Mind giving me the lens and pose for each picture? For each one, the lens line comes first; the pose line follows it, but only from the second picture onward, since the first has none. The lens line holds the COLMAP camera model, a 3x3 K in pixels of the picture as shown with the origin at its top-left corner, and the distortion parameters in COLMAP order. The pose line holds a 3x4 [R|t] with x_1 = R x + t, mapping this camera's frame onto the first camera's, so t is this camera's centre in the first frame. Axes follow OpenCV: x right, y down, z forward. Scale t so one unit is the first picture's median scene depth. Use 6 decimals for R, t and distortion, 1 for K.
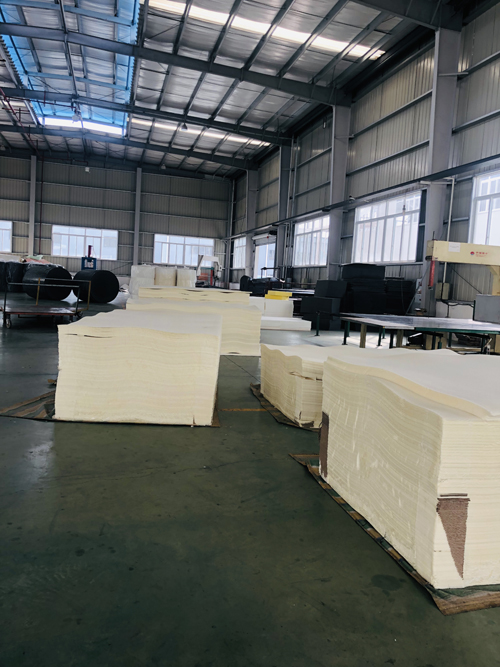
lens RADIAL K [[547.8, 0, 246.8], [0, 547.8, 330.9], [0, 0, 1]] dist [0.009839, -0.008041]
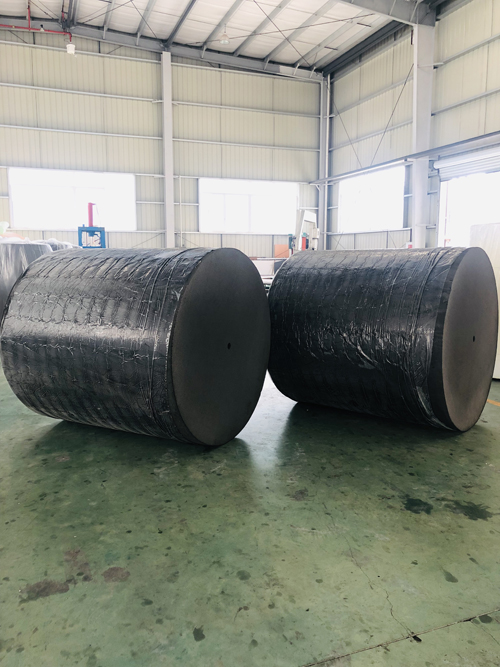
lens RADIAL K [[547.8, 0, 255.9], [0, 547.8, 330.9], [0, 0, 1]] dist [0.009839, -0.008041]
pose [[0.991890, -0.080141, 0.098646, -0.208922], [0.074887, 0.995626, 0.055861, -0.059228], [-0.102691, -0.048021, 0.993553, 0.511552]]
